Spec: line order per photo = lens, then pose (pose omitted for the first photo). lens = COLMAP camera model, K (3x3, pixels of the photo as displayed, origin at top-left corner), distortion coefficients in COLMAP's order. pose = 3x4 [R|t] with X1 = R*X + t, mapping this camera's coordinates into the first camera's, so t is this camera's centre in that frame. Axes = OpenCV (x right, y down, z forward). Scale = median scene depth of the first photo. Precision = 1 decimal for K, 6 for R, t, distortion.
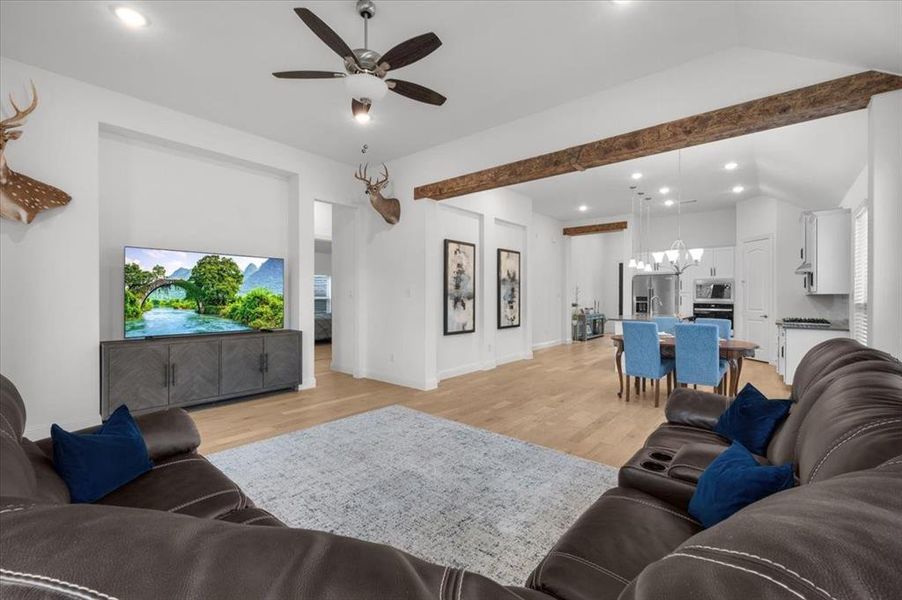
lens RADIAL K [[394.4, 0, 450.5], [0, 394.4, 298.8], [0, 0, 1]] dist [0.020592, -0.000040]
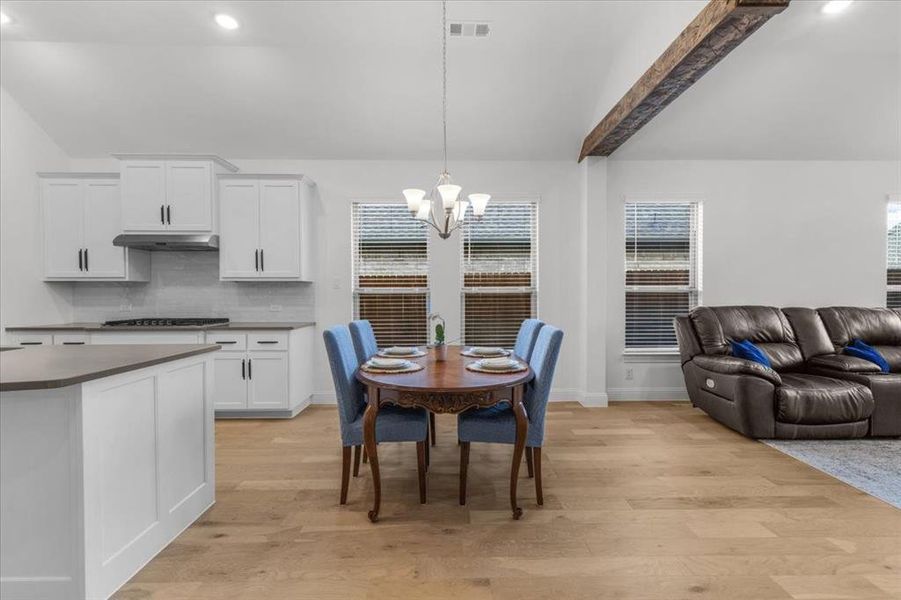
lens RADIAL K [[383.5, 0, 451.1], [0, 383.5, 302.0], [0, 0, 1]] dist [0.009217, -0.000204]
pose [[-0.655962, -0.013853, 0.754667, 0.144350], [0.005542, 0.999716, 0.023168, 0.010570], [-0.754774, 0.019380, -0.655699, 1.098258]]
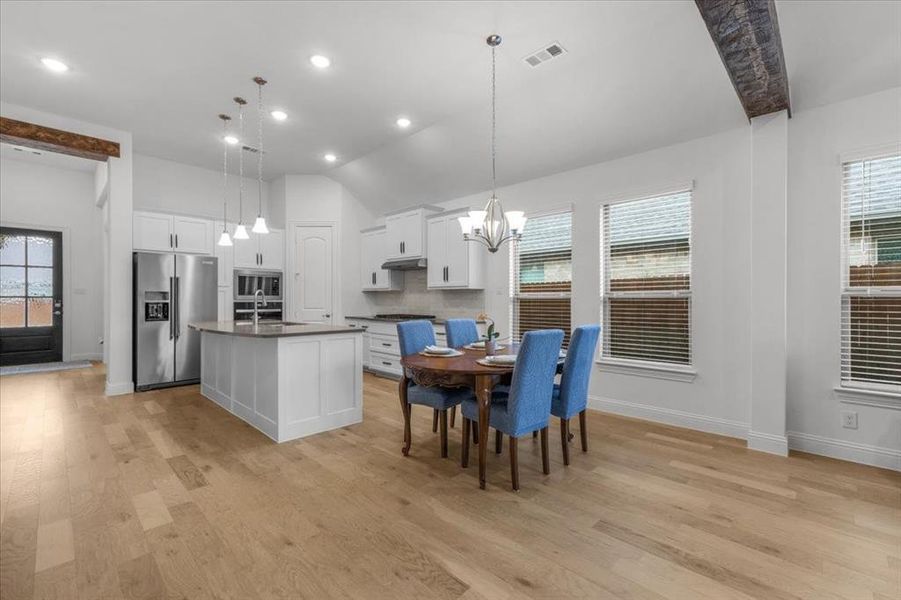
lens RADIAL K [[386.9, 0, 453.4], [0, 386.9, 301.3], [0, 0, 1]] dist [0.013414, -0.000123]
pose [[0.071372, -0.007365, 0.997423, -0.045501], [0.005643, 0.999960, 0.006980, 0.010417], [-0.997434, 0.005130, 0.071410, 0.838358]]
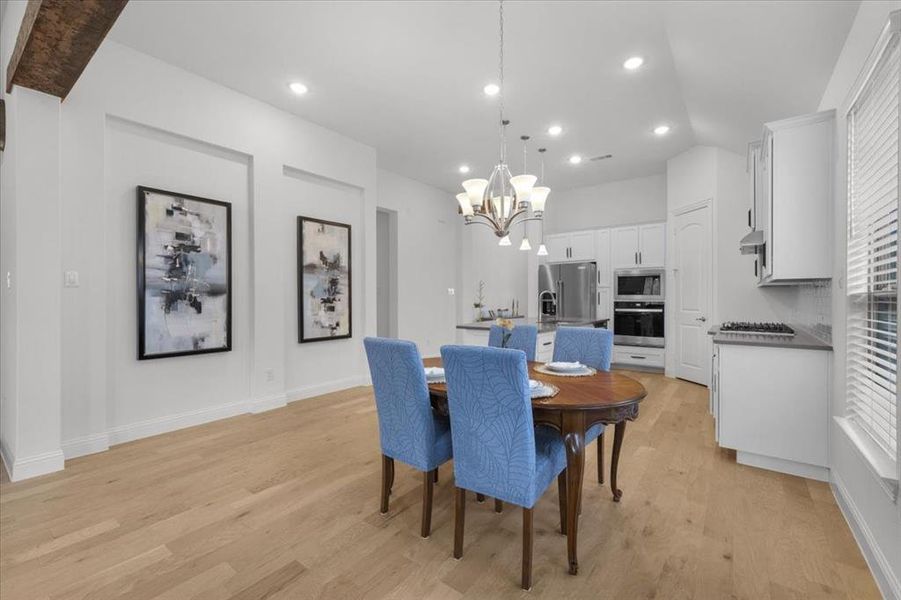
lens RADIAL K [[383.5, 0, 451.1], [0, 383.5, 302.0], [0, 0, 1]] dist [0.009217, -0.000204]
pose [[0.998982, -0.005570, 0.044756, 0.405915], [0.005478, 0.999983, 0.002181, 0.012563], [-0.044768, -0.001934, 0.998996, 0.444533]]
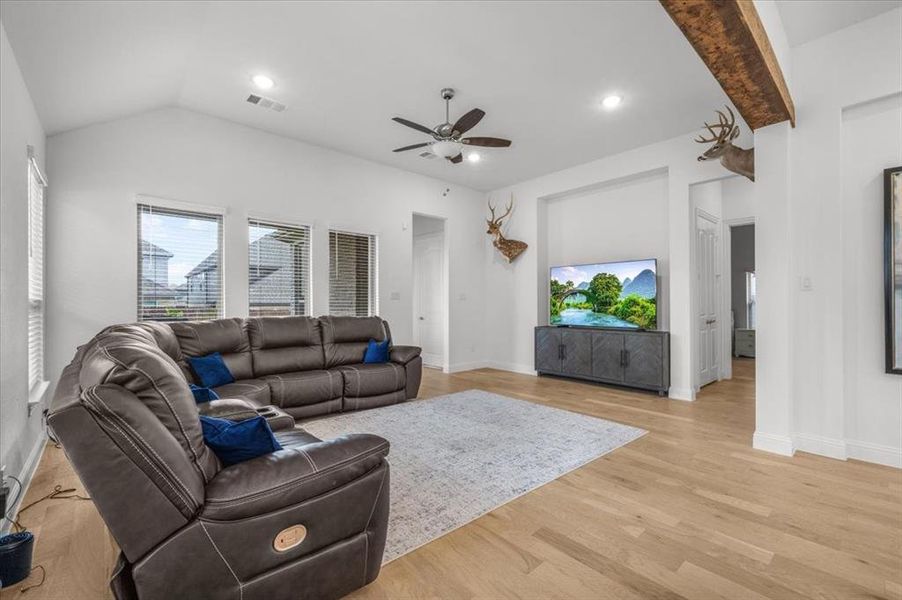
lens RADIAL K [[371.1, 0, 451.3], [0, 371.1, 305.3], [0, 0, 1]] dist [0.002496, 0.000114]
pose [[-0.157266, -0.007921, -0.987525, 0.515939], [-0.000163, 0.999968, -0.007995, 0.015906], [0.987556, -0.001096, -0.157262, 0.562188]]
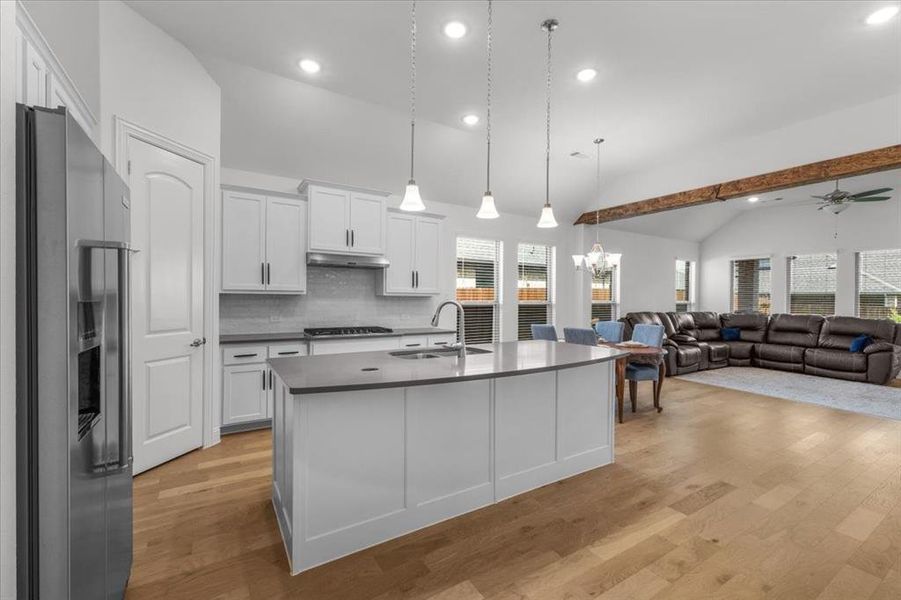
lens RADIAL K [[383.5, 0, 451.1], [0, 383.5, 302.0], [0, 0, 1]] dist [0.009217, -0.000204]
pose [[-0.951893, -0.014734, 0.306076, 0.516681], [-0.009659, 0.999790, 0.018088, -0.013766], [-0.306279, 0.014261, -0.951835, 1.664535]]
